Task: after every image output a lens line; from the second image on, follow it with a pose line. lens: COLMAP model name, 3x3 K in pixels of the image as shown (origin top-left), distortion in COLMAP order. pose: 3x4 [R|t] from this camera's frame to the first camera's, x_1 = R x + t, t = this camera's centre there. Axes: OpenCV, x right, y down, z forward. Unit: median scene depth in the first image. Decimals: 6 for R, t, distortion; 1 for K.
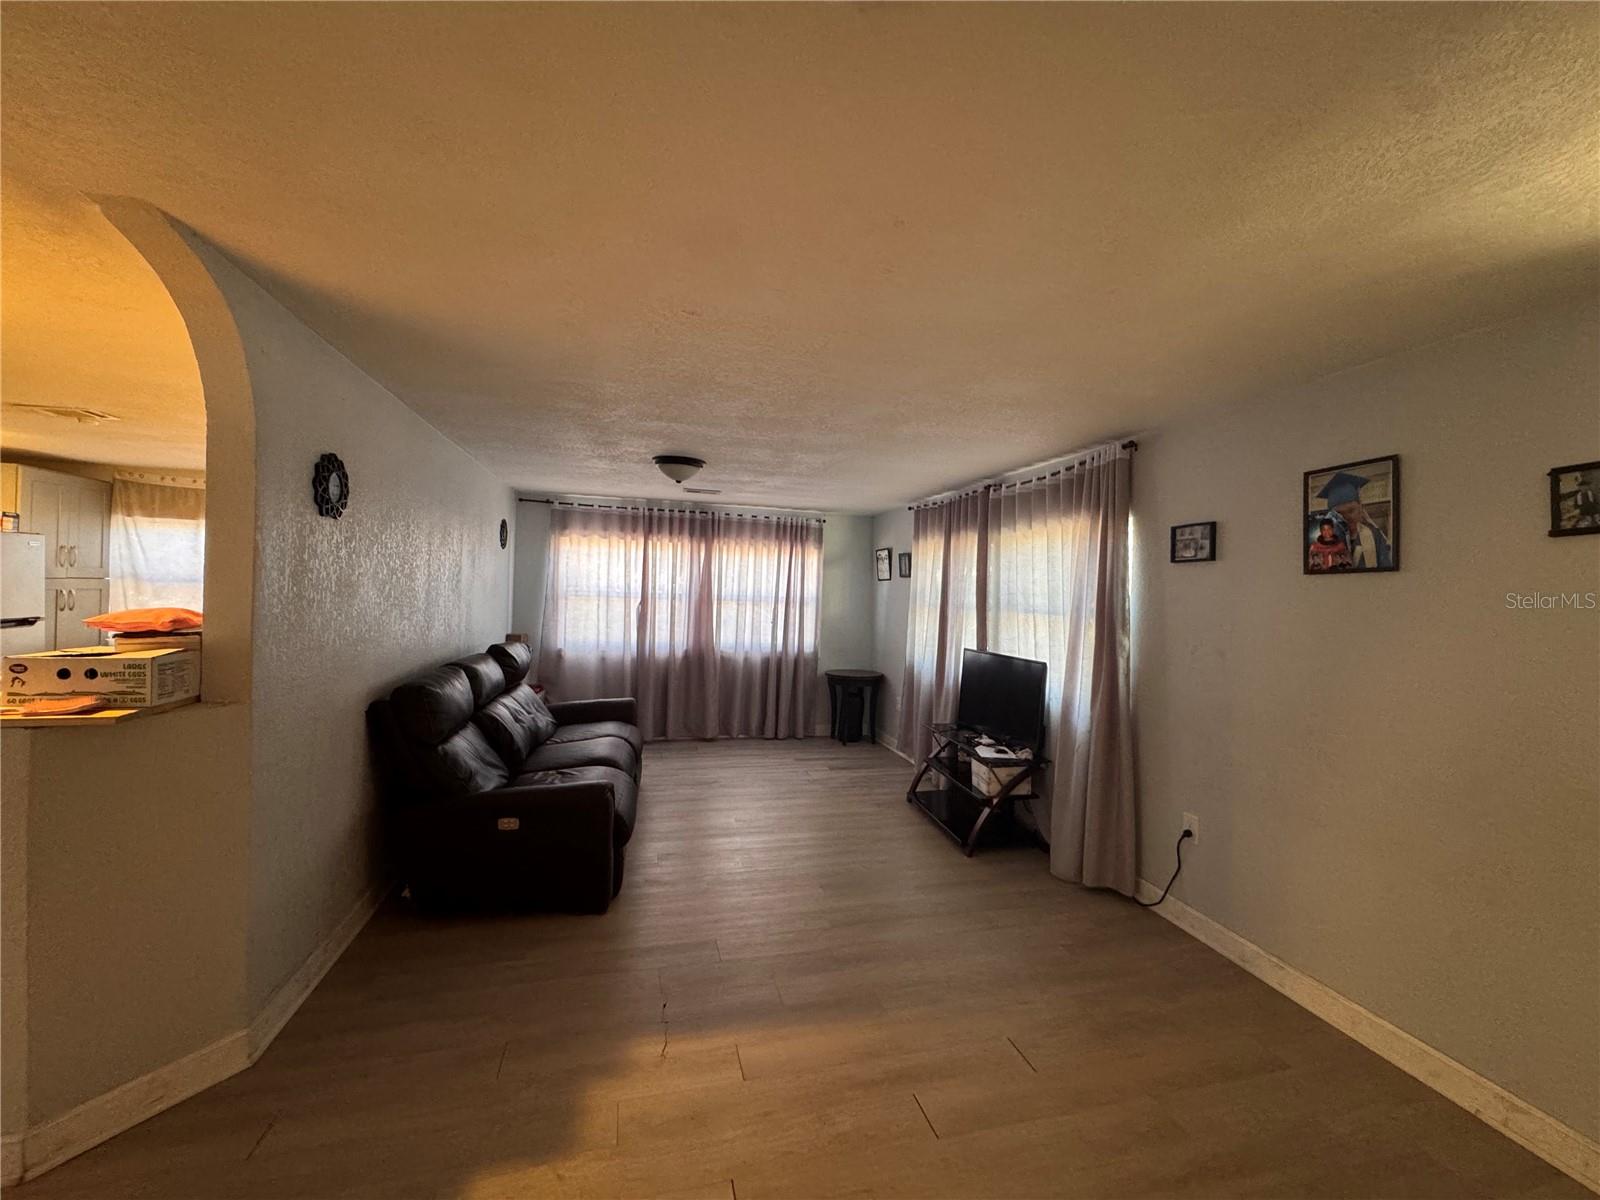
lens RADIAL K [[635.8, 0, 799.0], [0, 635.8, 598.4], [0, 0, 1]] dist [-0.003518, 0.000638]
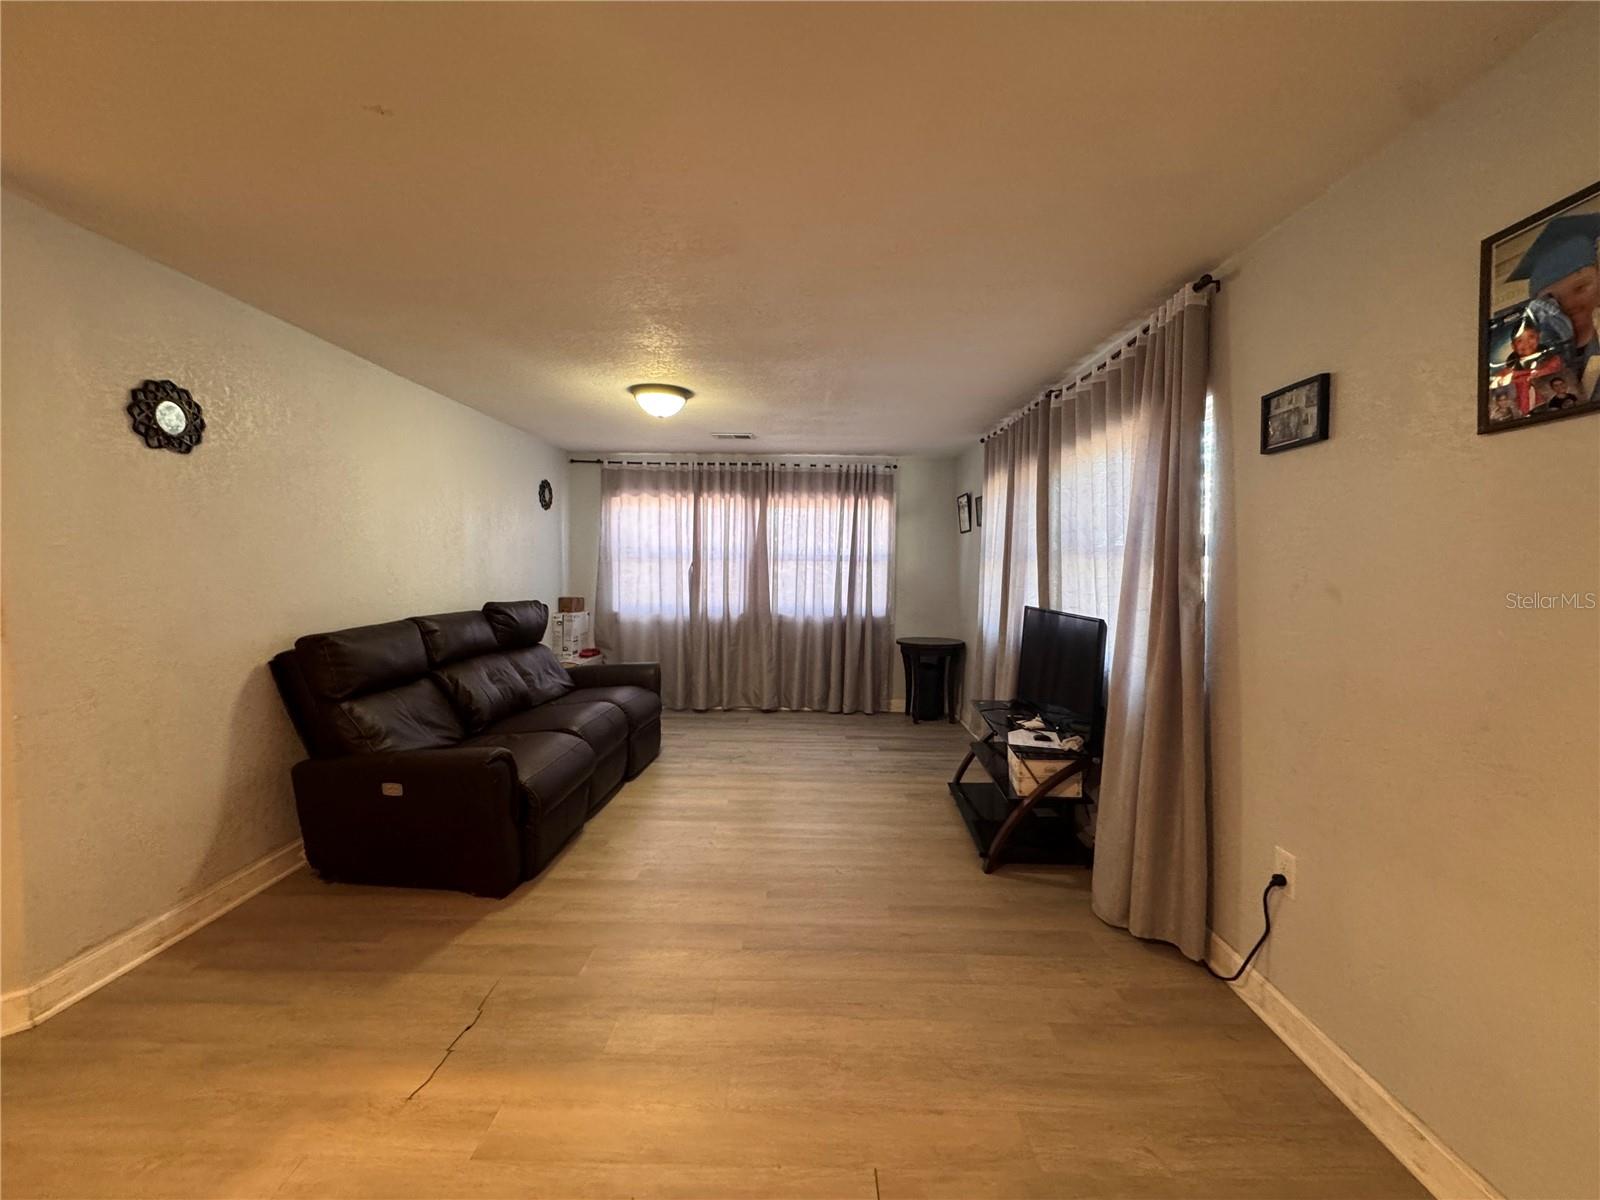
lens RADIAL K [[635.8, 0, 799.0], [0, 635.8, 598.4], [0, 0, 1]] dist [-0.003518, 0.000638]
pose [[0.964856, -0.007869, -0.262662, 0.162829], [0.017565, 0.999247, 0.034588, 0.030371], [0.262192, -0.037986, 0.964268, 0.140243]]
